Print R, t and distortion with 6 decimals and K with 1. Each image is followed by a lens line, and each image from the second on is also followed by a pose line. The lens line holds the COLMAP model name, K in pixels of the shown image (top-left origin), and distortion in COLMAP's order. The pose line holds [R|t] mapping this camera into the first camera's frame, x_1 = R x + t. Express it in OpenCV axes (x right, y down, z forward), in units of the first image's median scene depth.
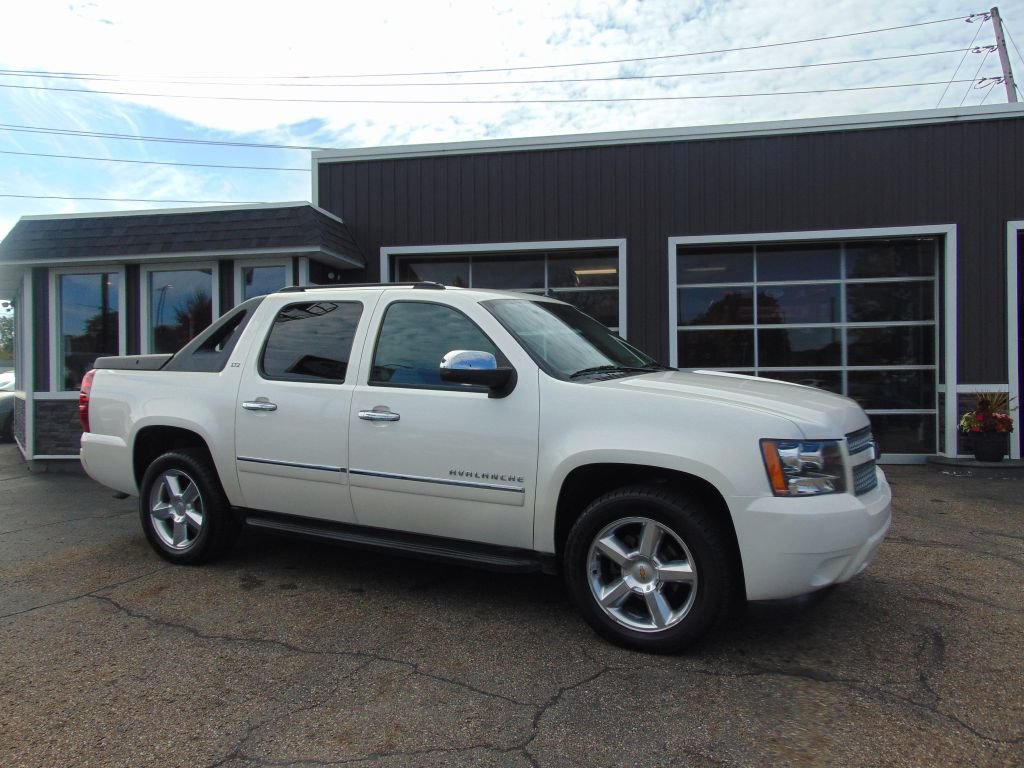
lens RADIAL K [[772.2, 0, 509.4], [0, 772.2, 381.9], [0, 0, 1]] dist [-0.052862, 0.145258]
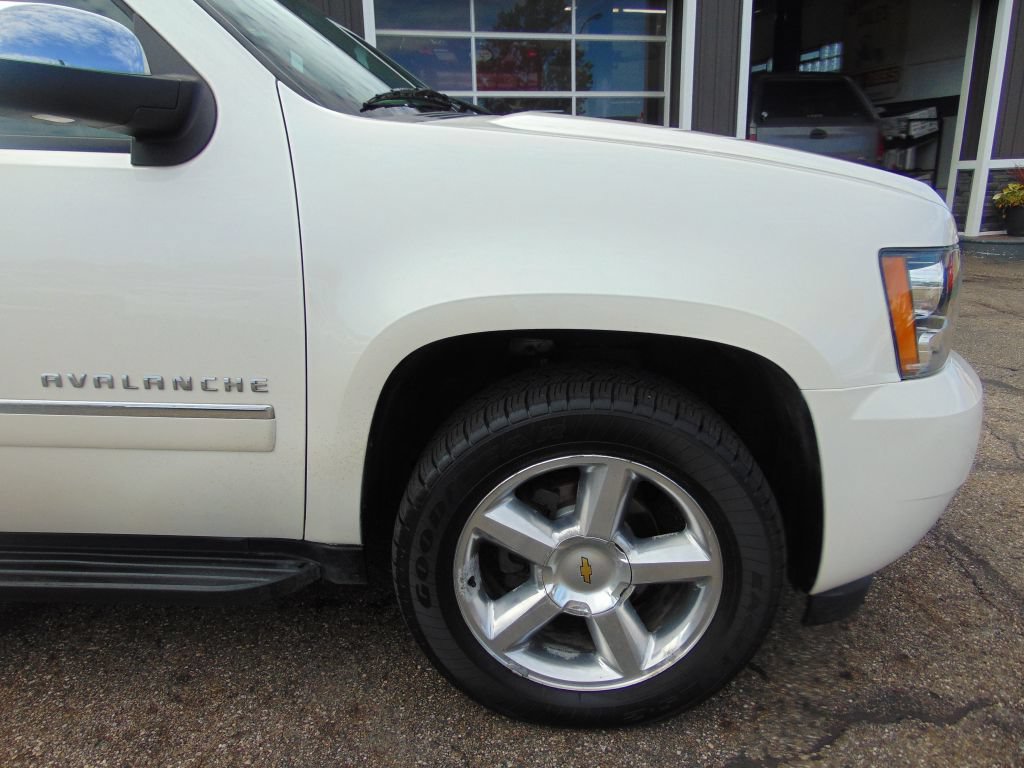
lens RADIAL K [[769.4, 0, 512.0], [0, 769.4, 384.0], [0, 0, 1]] dist [-0.042622, 0.089369]
pose [[0.895378, -0.127709, 0.426601, -0.036430], [0.014379, 0.965786, 0.258942, 0.031062], [-0.445074, -0.225717, 0.866580, 0.642836]]
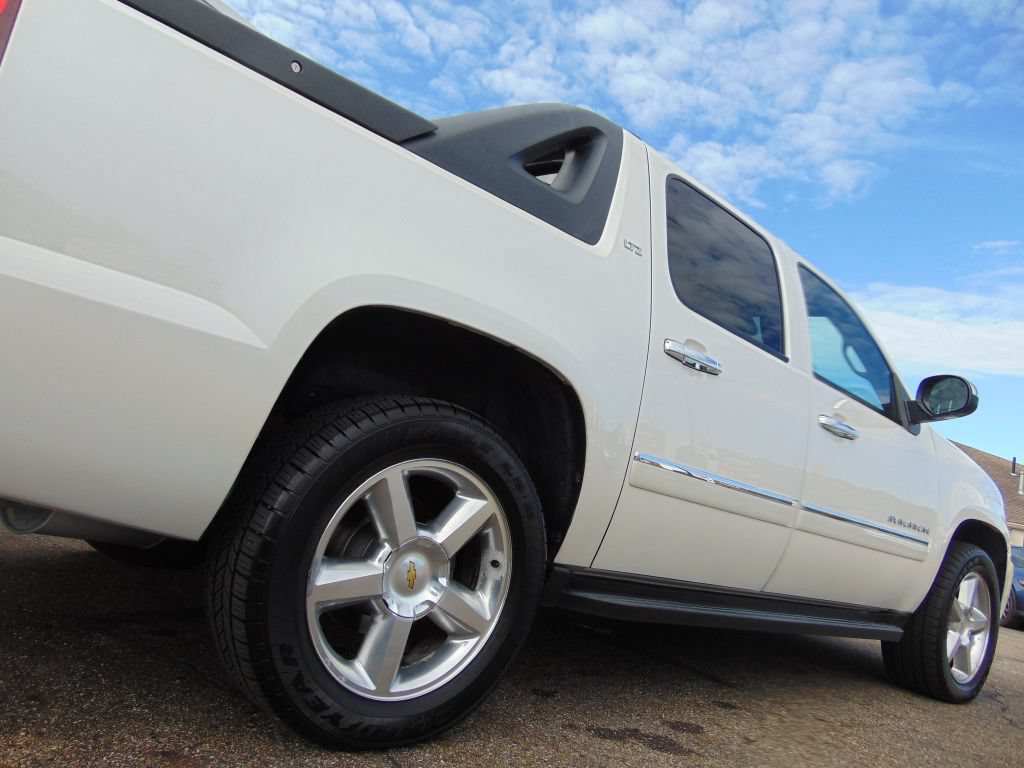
lens RADIAL K [[773.0, 0, 508.2], [0, 773.0, 384.7], [0, 0, 1]] dist [-0.003215, 0.039498]
pose [[0.325528, 0.184357, 0.927386, -1.039458], [-0.176142, 0.975463, -0.132086, 0.169743], [-0.928981, -0.120354, 0.350013, 1.196561]]
